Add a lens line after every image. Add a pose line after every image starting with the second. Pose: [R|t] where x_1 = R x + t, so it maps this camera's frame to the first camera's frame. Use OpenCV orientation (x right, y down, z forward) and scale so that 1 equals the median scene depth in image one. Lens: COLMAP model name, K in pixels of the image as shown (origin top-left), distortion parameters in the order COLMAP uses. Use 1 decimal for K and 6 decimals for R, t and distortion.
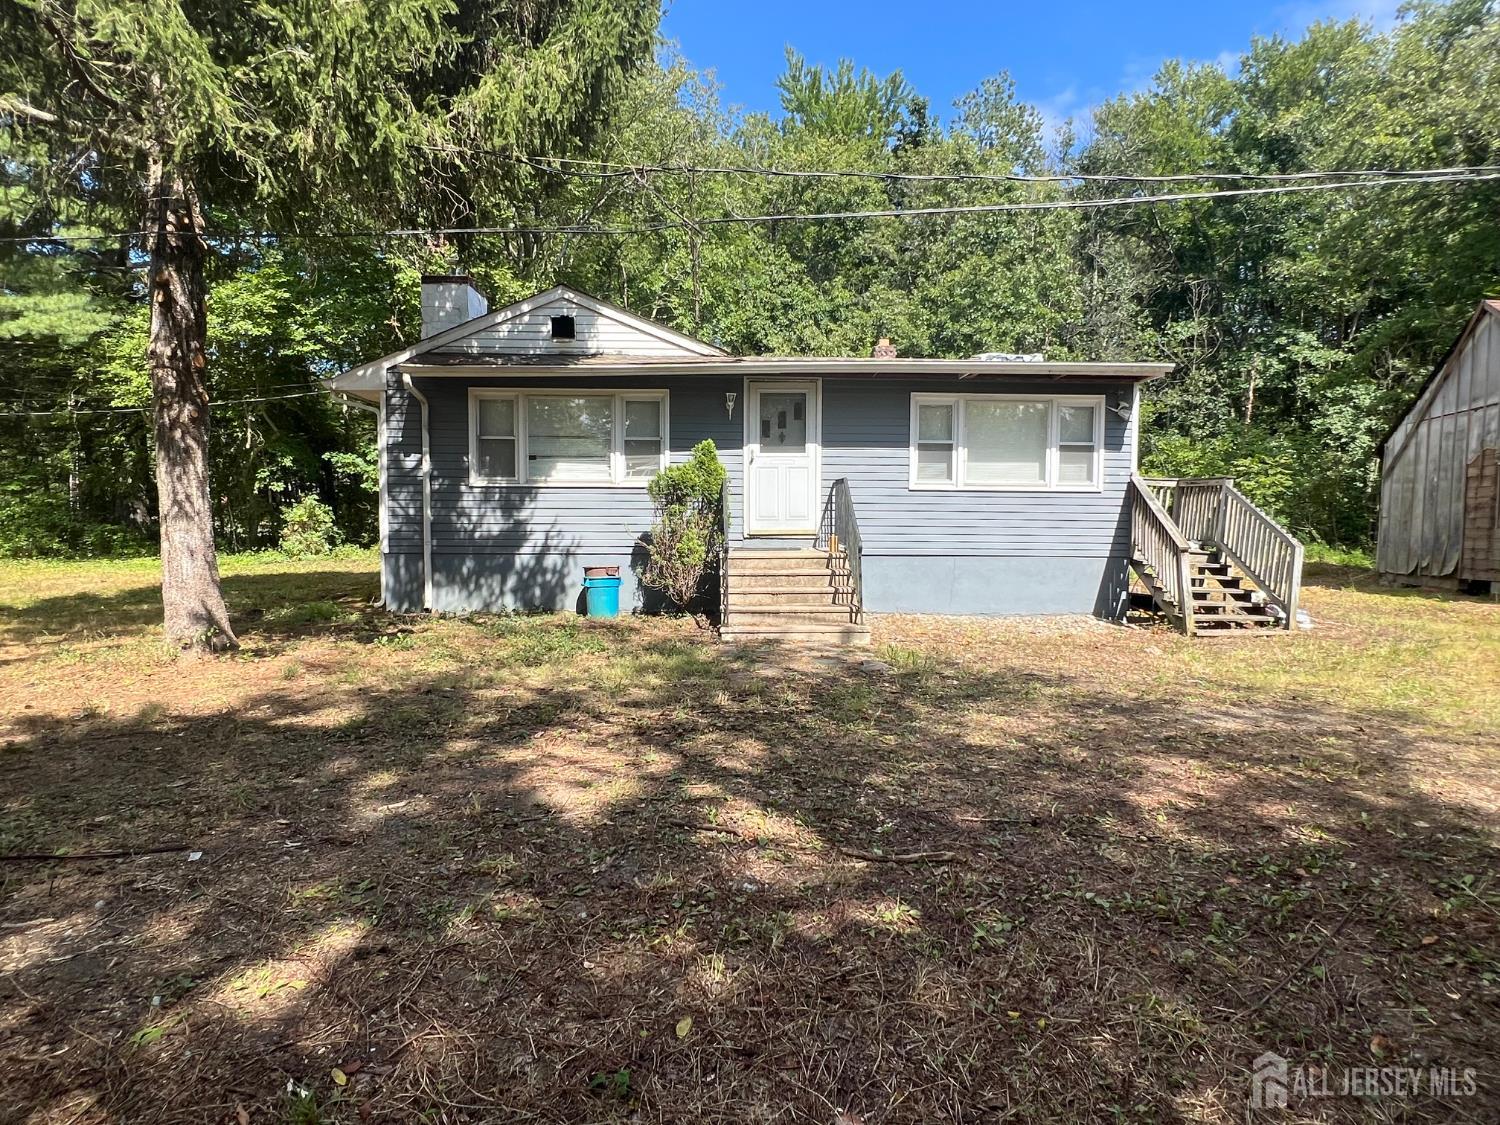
lens RADIAL K [[840.7, 0, 745.6], [0, 840.7, 573.6], [0, 0, 1]] dist [-0.003991, 0.001259]
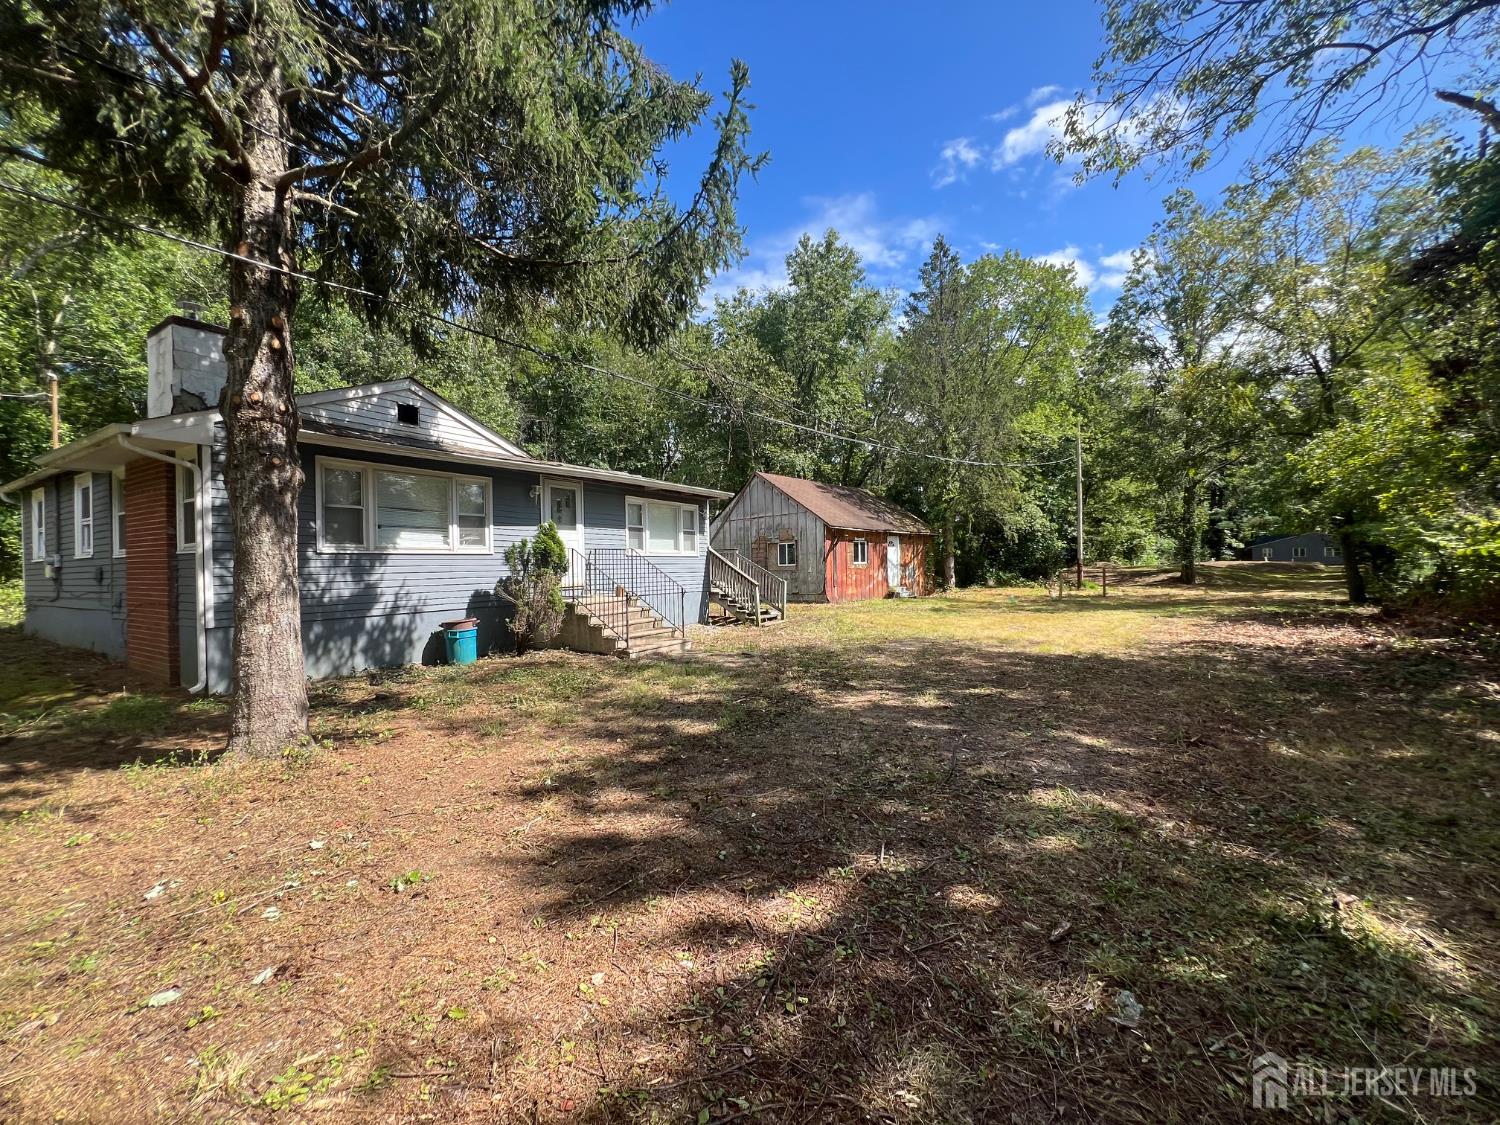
lens RADIAL K [[602.4, 0, 748.6], [0, 602.4, 578.3], [0, 0, 1]] dist [0.001787, 0.000218]
pose [[0.549942, -0.032318, 0.834577, -0.645994], [0.072106, 0.997357, -0.008892, -0.029158], [-0.832084, 0.065068, 0.550819, 0.174532]]
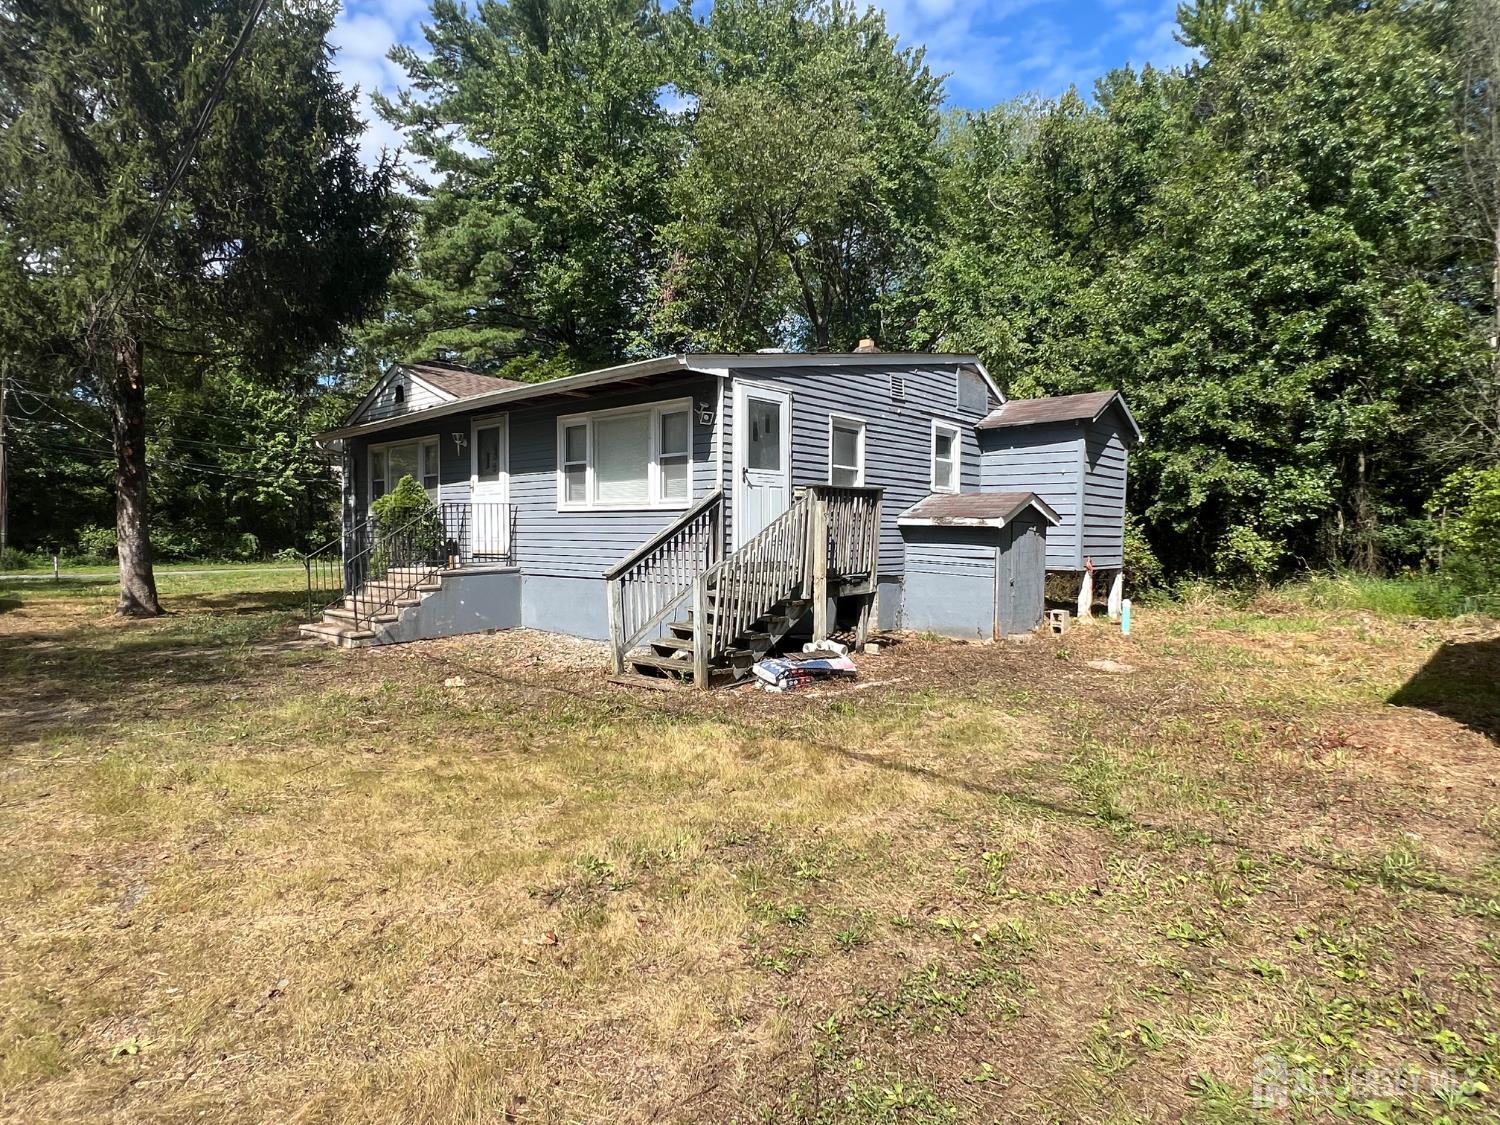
lens RADIAL K [[840.7, 0, 750.5], [0, 840.7, 565.1], [0, 0, 1]] dist [-0.003991, 0.001259]
pose [[0.722913, 0.022173, -0.690583, 1.070911], [-0.046950, 0.998751, -0.017080, -0.030169], [0.689342, 0.044771, 0.723051, 0.437105]]
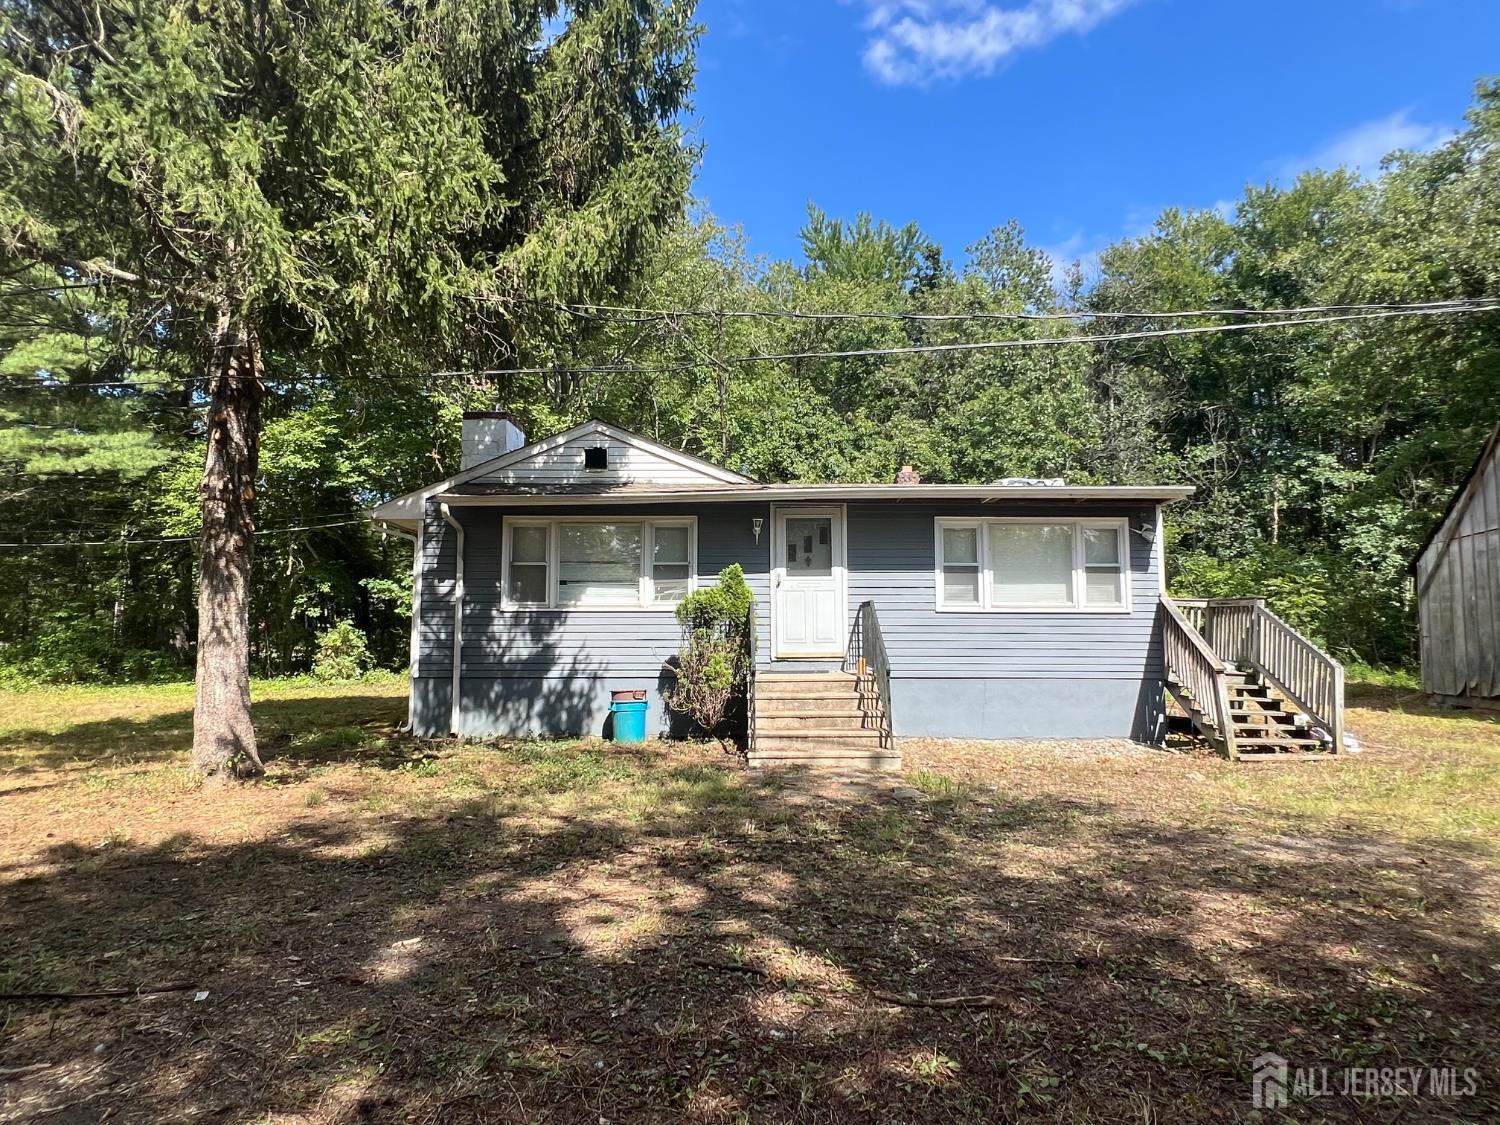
lens RADIAL K [[840.7, 0, 751.5], [0, 840.7, 574.7], [0, 0, 1]] dist [-0.003991, 0.001259]
pose [[0.999621, -0.006906, -0.026633, 0.001856], [0.003008, 0.989618, -0.143689, -0.000597], [0.027349, 0.143554, 0.989265, -0.002261]]
